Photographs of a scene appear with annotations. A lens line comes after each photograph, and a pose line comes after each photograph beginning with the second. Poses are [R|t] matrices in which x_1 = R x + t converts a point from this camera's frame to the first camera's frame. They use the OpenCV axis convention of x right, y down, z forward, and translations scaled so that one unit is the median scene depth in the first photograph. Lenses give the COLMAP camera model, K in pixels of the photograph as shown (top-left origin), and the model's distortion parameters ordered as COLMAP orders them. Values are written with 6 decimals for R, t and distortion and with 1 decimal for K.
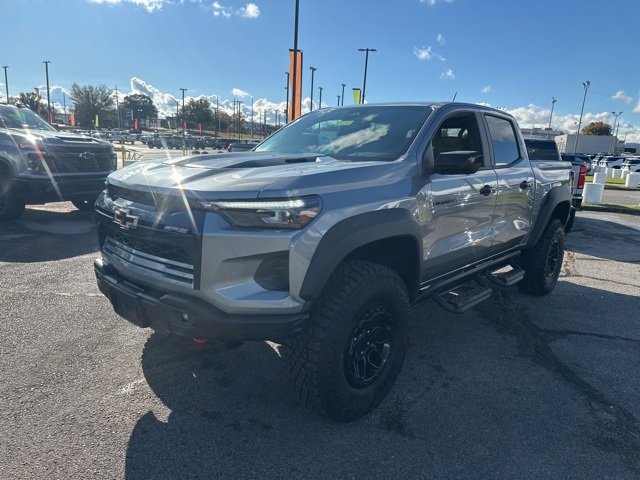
lens RADIAL K [[450.7, 0, 323.4], [0, 450.7, 246.0], [0, 0, 1]] dist [0.031340, -0.034611]
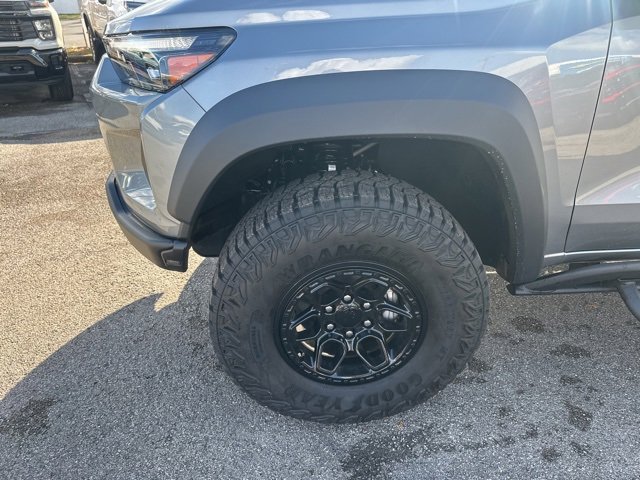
lens RADIAL K [[450.7, 0, 317.9], [0, 450.7, 249.9], [0, 0, 1]] dist [0.031340, -0.034611]
pose [[0.710695, 0.299950, -0.636350, 0.387333], [-0.122068, 0.943407, 0.308355, -0.037997], [0.692828, -0.141468, 0.707089, 0.562753]]
